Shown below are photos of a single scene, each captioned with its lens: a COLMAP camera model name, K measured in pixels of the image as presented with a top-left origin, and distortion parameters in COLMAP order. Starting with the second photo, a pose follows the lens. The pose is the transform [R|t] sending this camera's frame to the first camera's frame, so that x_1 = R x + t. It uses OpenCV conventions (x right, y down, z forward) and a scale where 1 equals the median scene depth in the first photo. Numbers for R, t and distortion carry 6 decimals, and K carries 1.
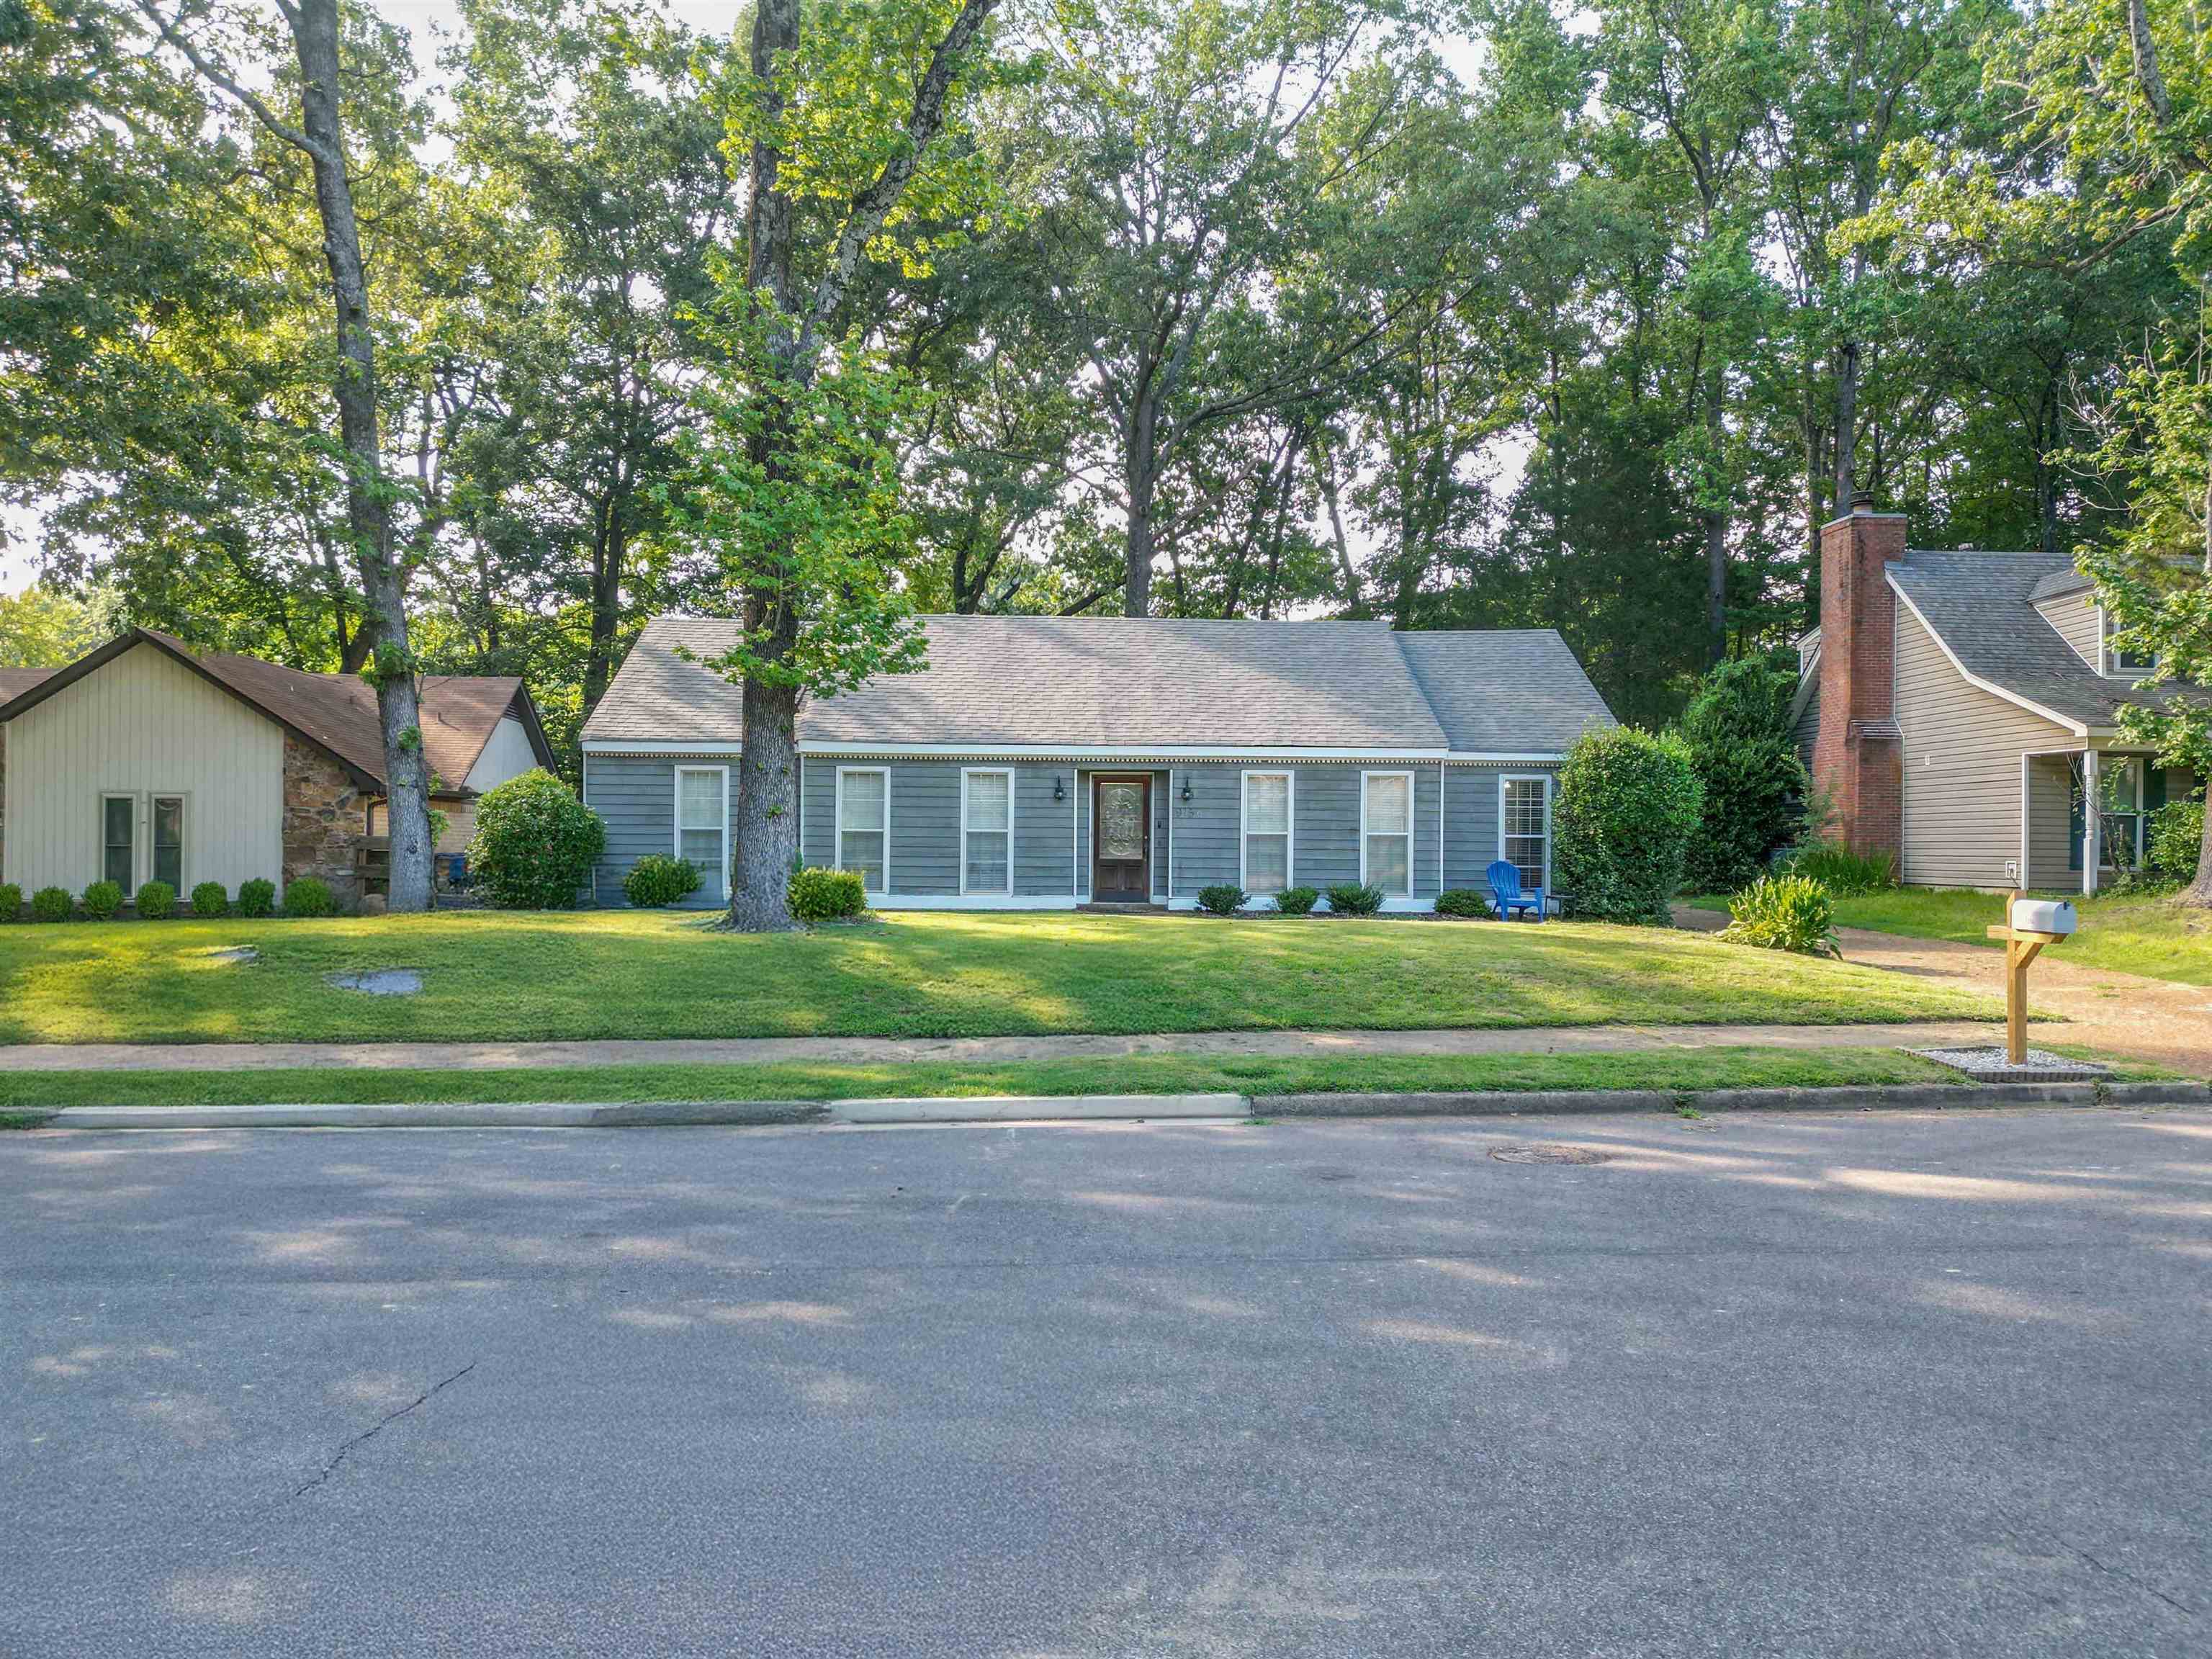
lens RADIAL K [[1562.9, 0, 1115.9], [0, 1562.9, 833.4], [0, 0, 1]] dist [0.062930, -0.053797]
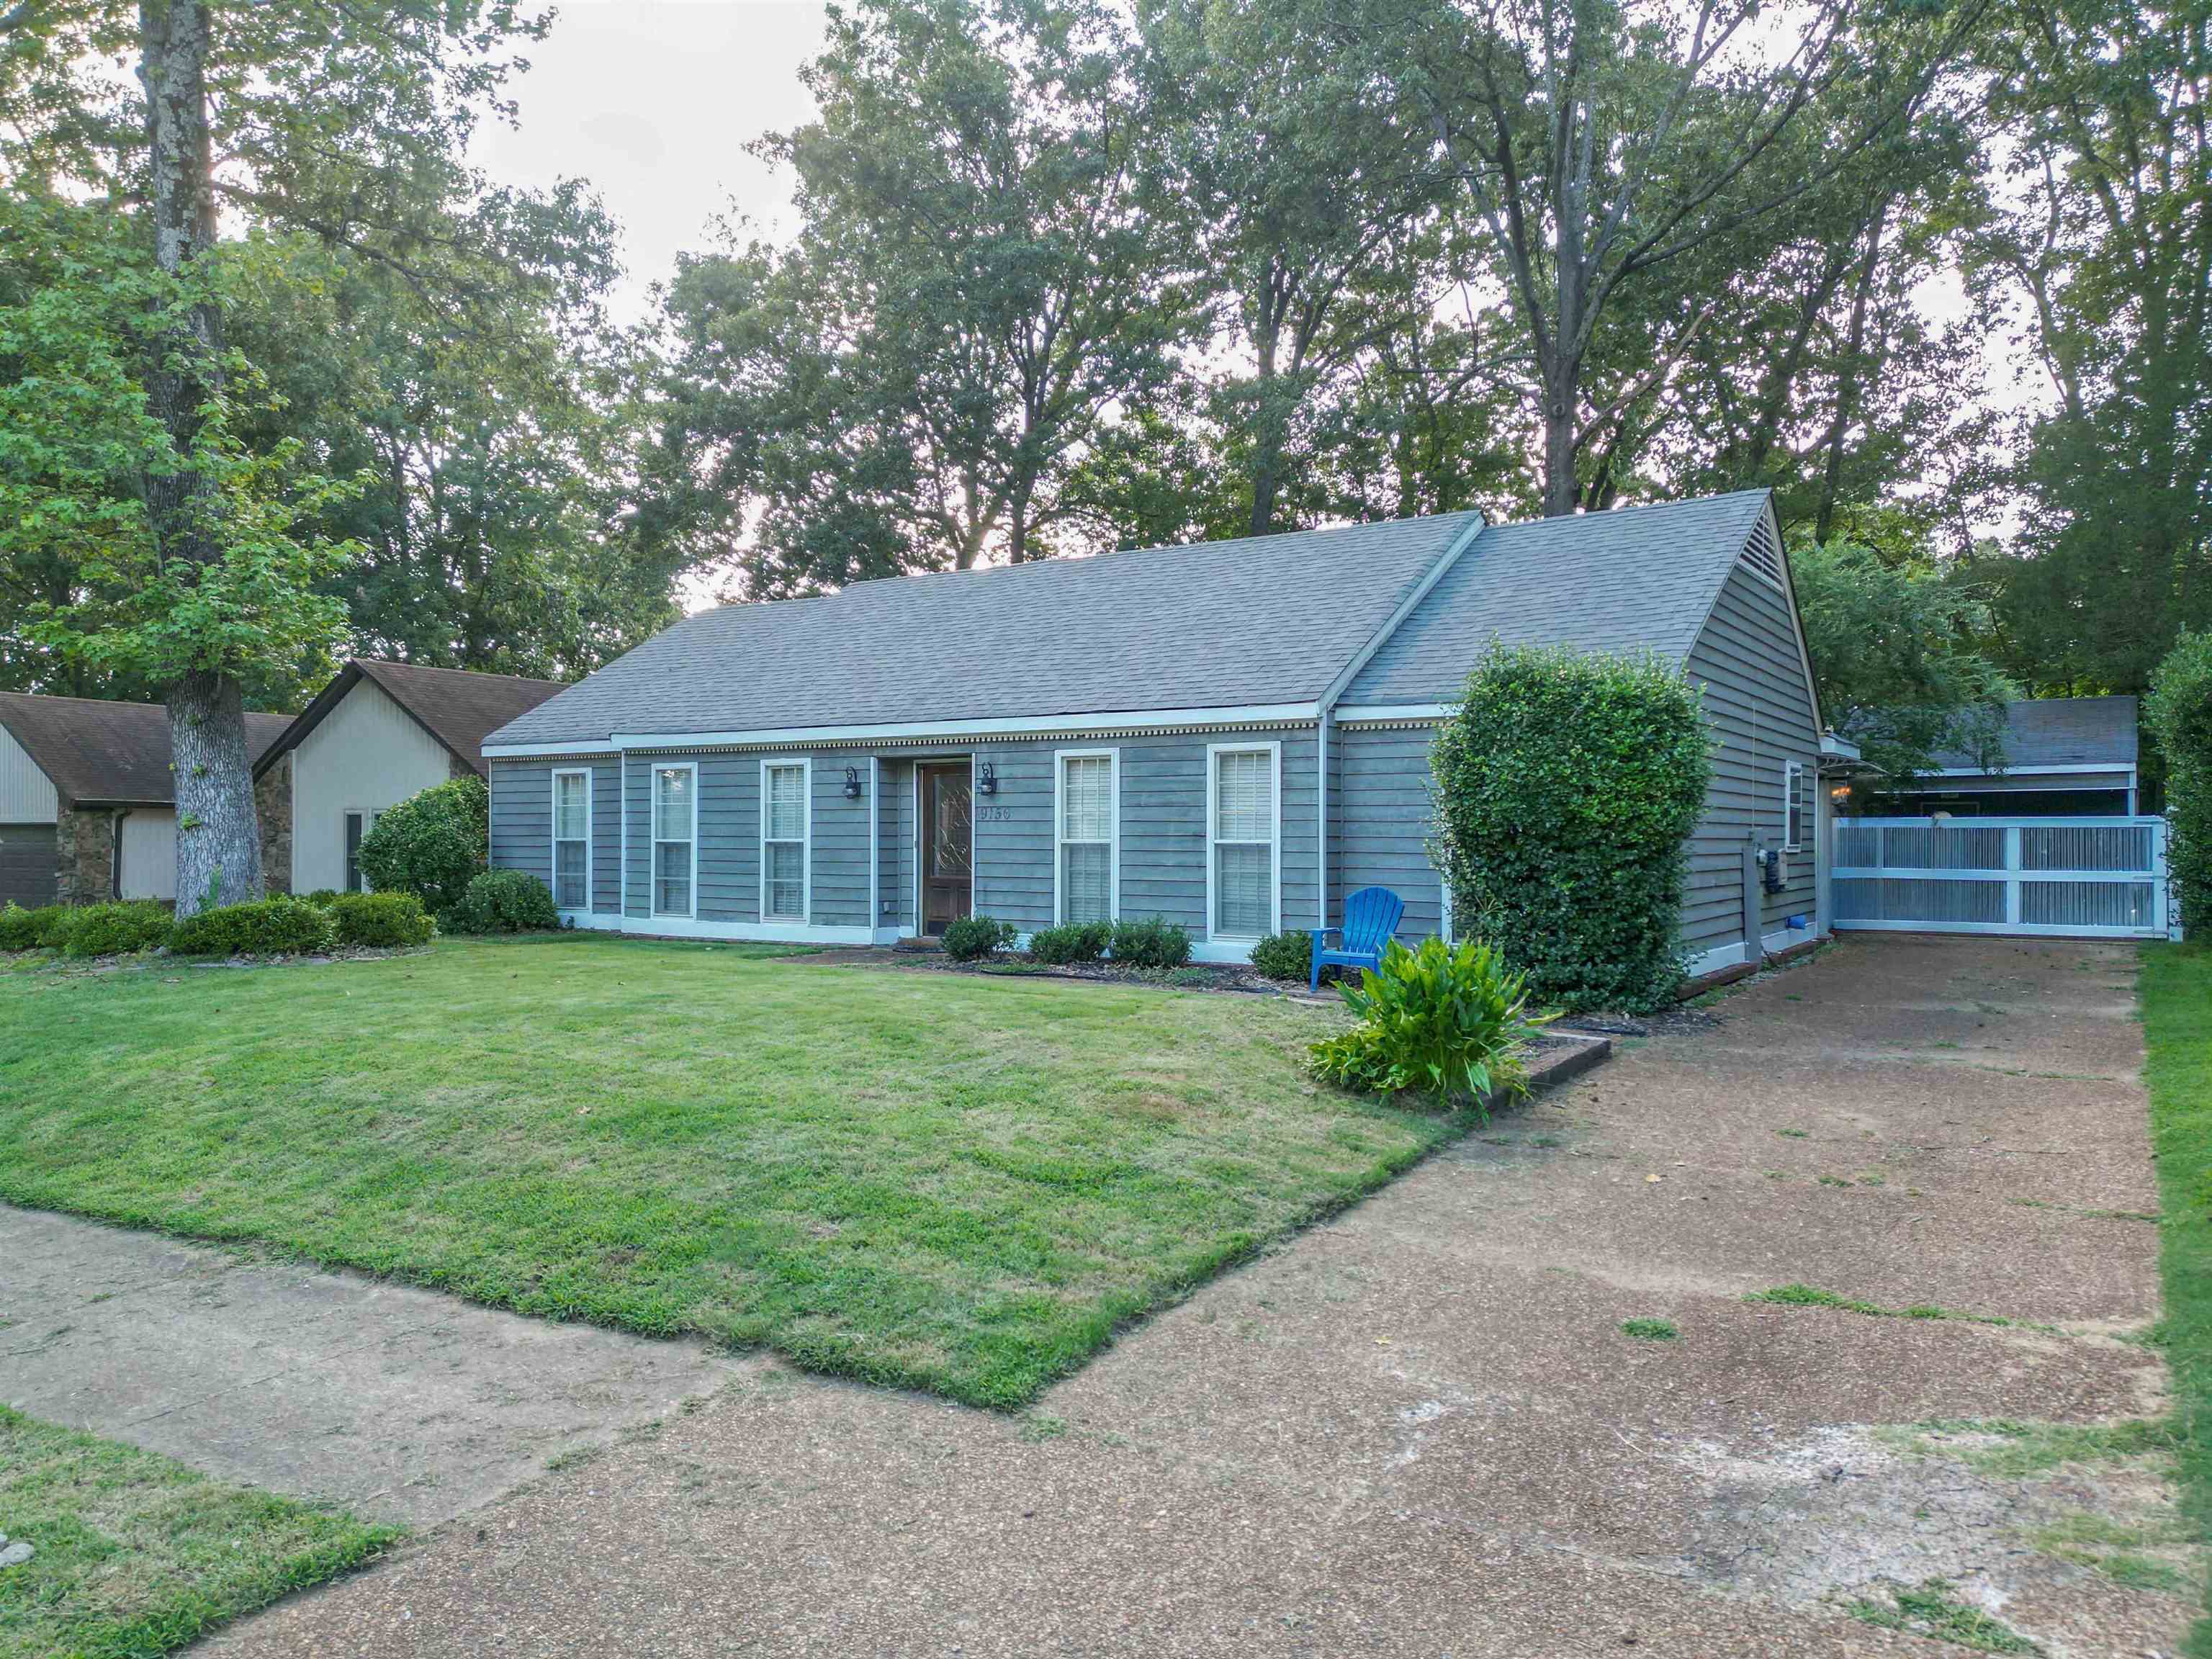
lens RADIAL K [[1562.9, 0, 1109.1], [0, 1562.9, 829.0], [0, 0, 1]] dist [0.062930, -0.053797]
pose [[0.821670, -0.009285, -0.569888, 0.489704], [0.007605, 0.999957, -0.005327, -0.001806], [0.569913, 0.000043, 0.821705, 0.447482]]
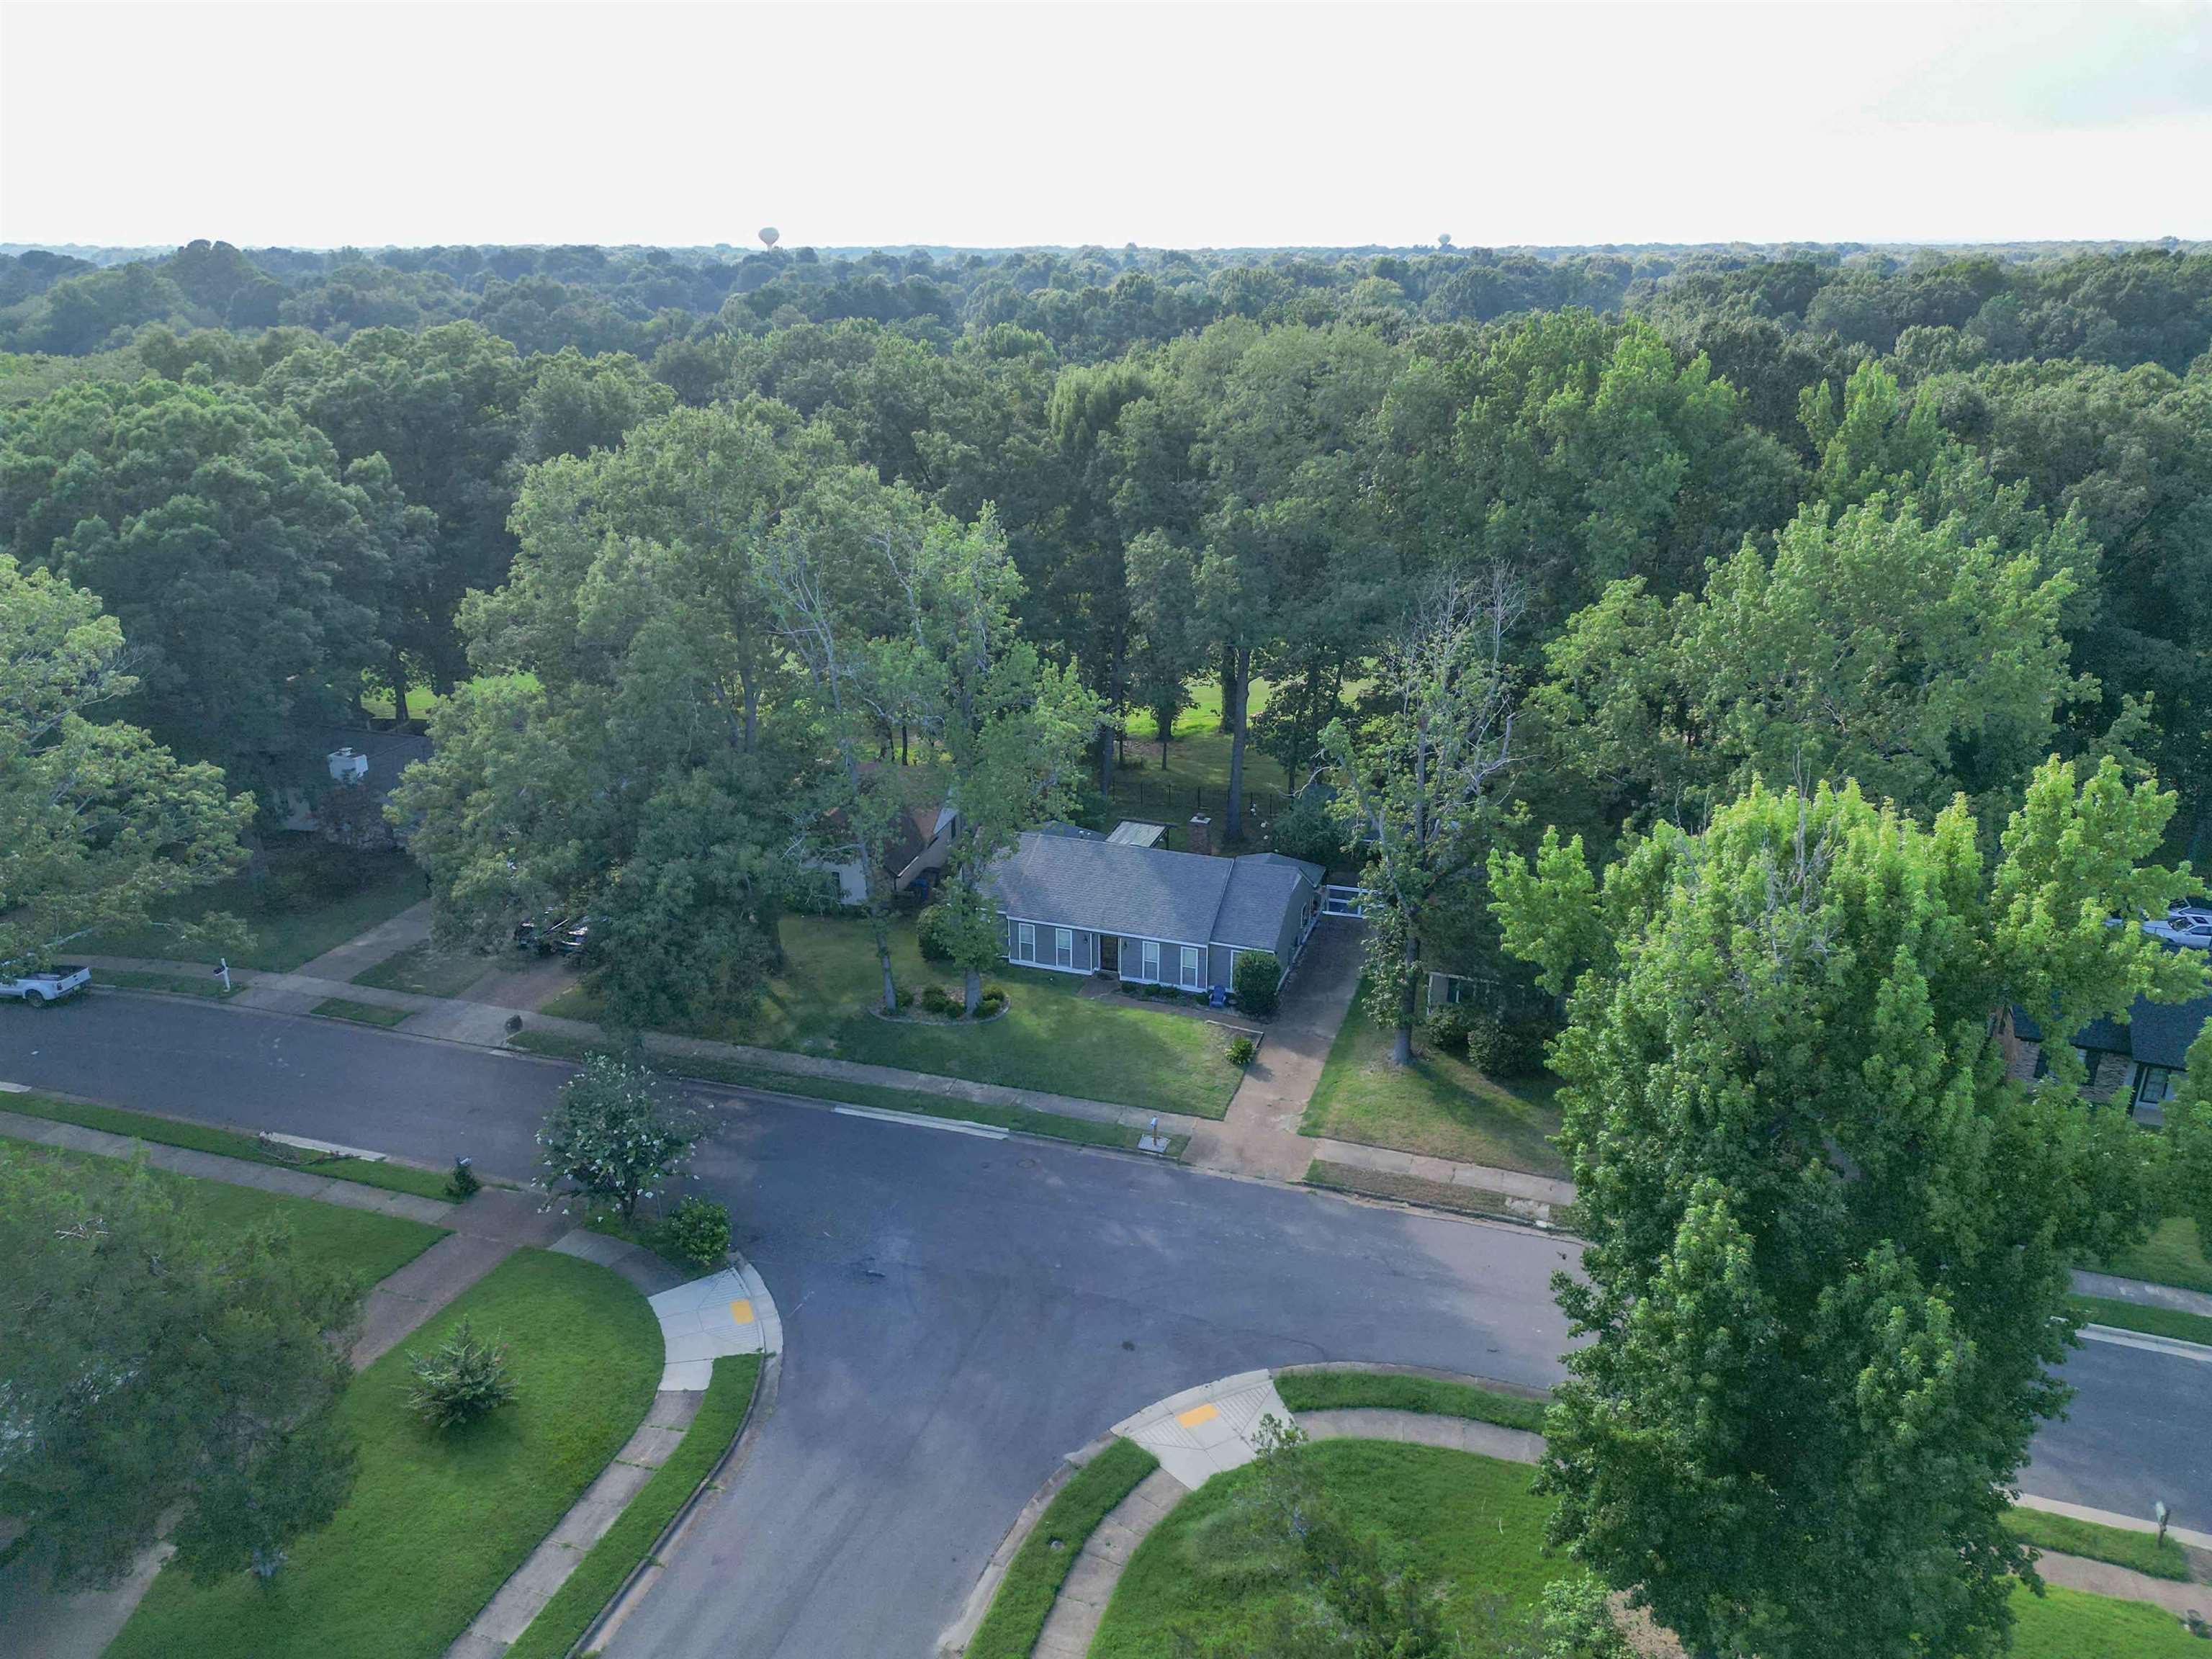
lens RADIAL K [[1562.9, 0, 1099.8], [0, 1562.9, 828.1], [0, 0, 1]] dist [0.062930, -0.053797]
pose [[0.929955, 0.121379, -0.347061, 1.018607], [0.010708, 0.934595, 0.355554, -1.310936], [0.367518, -0.334365, 0.867831, -1.565671]]
